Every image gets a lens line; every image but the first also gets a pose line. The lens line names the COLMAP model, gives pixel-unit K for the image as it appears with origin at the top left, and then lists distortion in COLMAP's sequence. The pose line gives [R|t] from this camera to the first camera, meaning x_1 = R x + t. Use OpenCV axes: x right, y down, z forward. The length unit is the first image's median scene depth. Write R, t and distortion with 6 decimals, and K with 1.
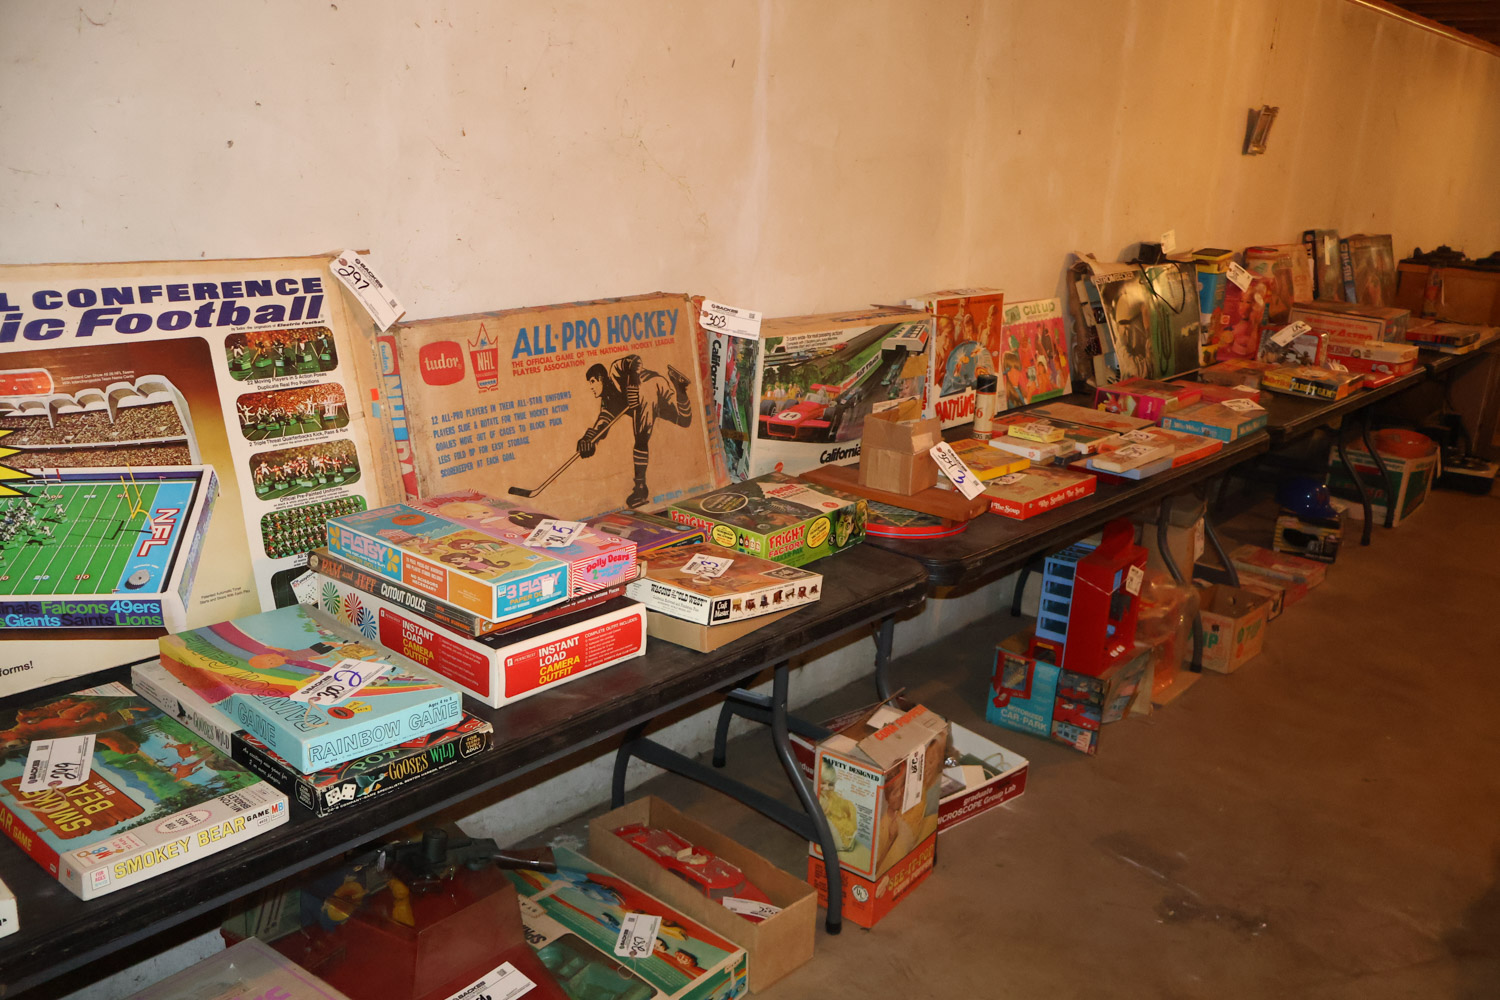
lens RADIAL K [[1253.7, 0, 753.0], [0, 1253.7, 499.7], [0, 0, 1]] dist [0.006793, 0.002706]
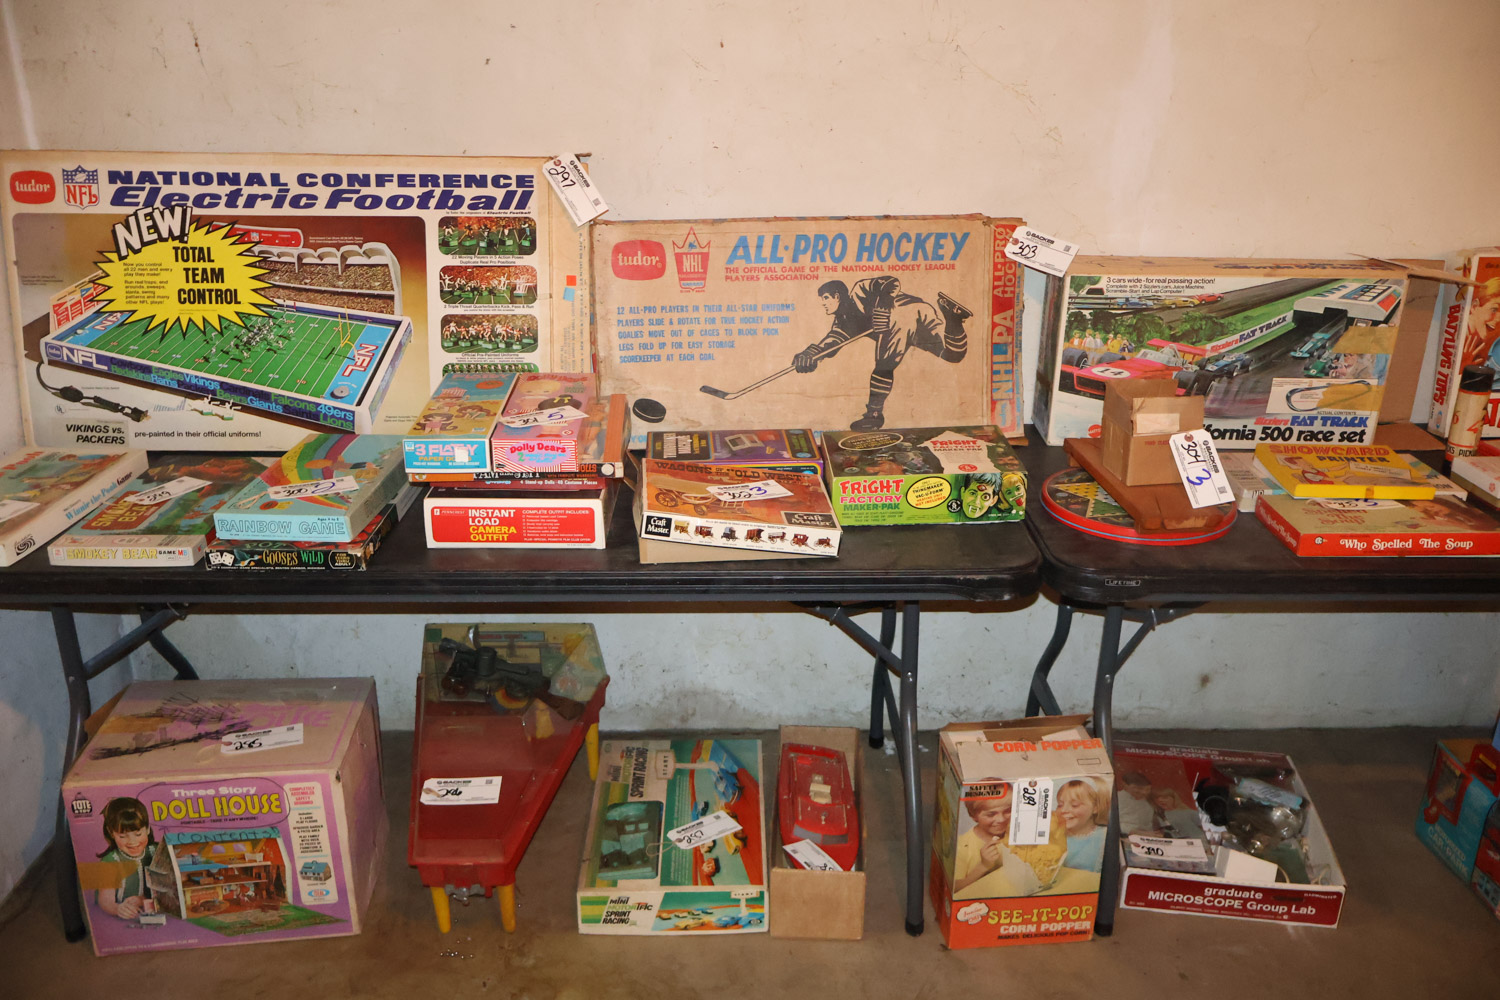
lens RADIAL K [[1253.7, 0, 743.1], [0, 1253.7, 501.0], [0, 0, 1]] dist [0.006793, 0.002706]
pose [[0.663258, 0.227206, -0.713068, 0.647268], [-0.180618, 0.973234, 0.142102, -0.076360], [0.726268, 0.034542, 0.686543, 0.319826]]
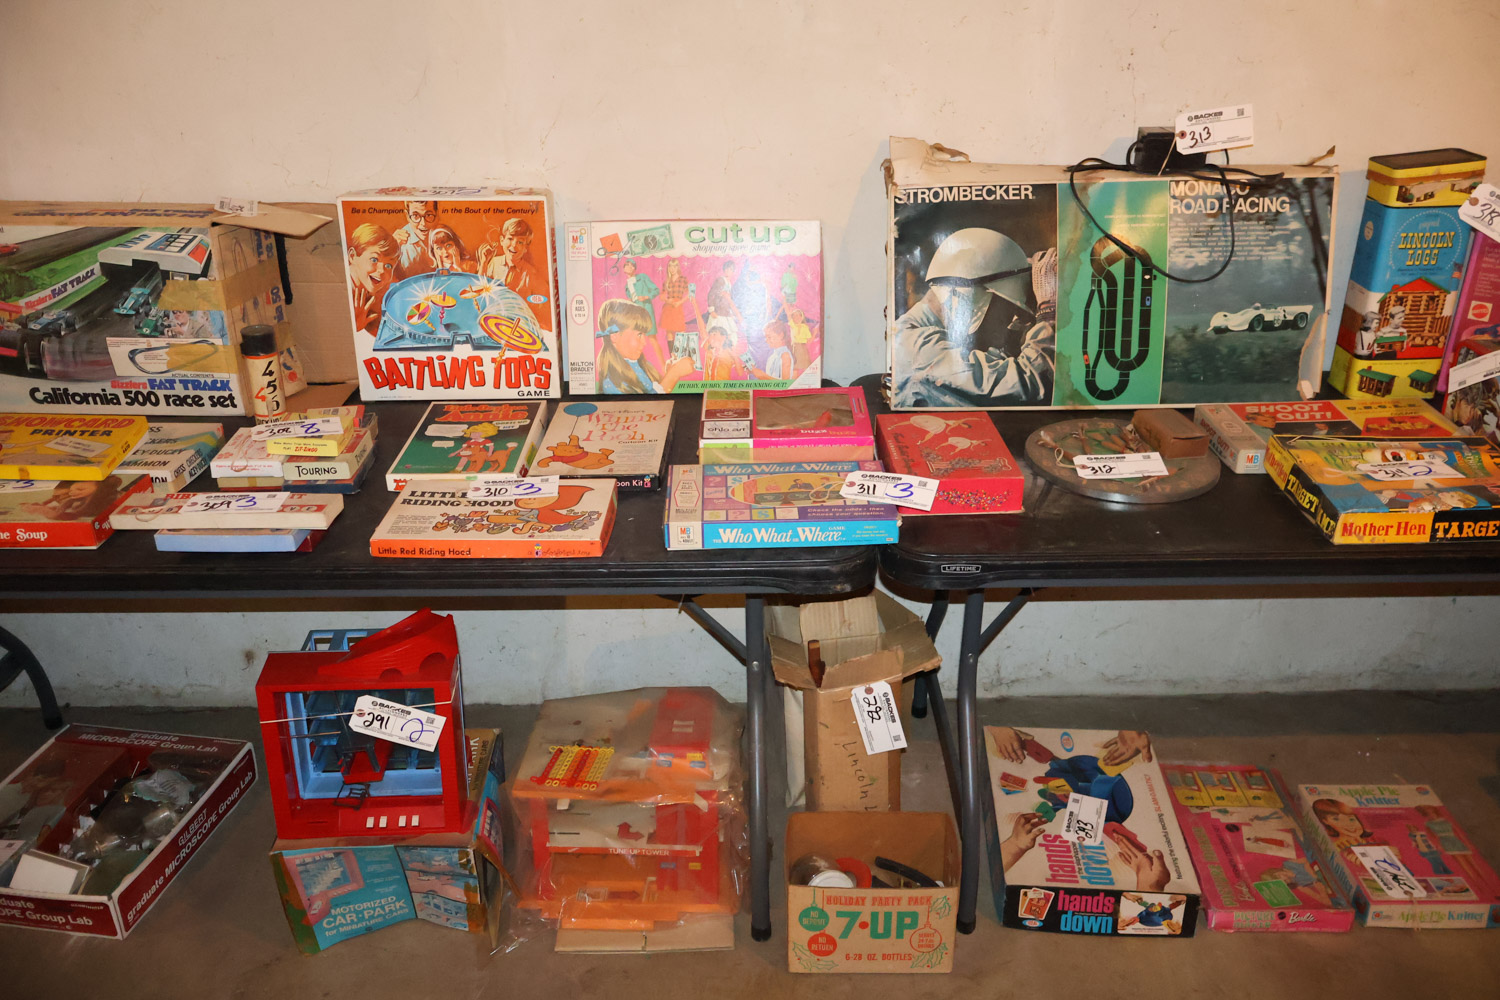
lens RADIAL K [[1253.7, 0, 747.5], [0, 1253.7, 492.5], [0, 0, 1]] dist [0.006793, 0.002706]
pose [[0.649864, 0.267794, -0.711310, 1.226290], [-0.175893, 0.963456, 0.202023, -0.284436], [0.739417, -0.006173, 0.673219, 1.128944]]
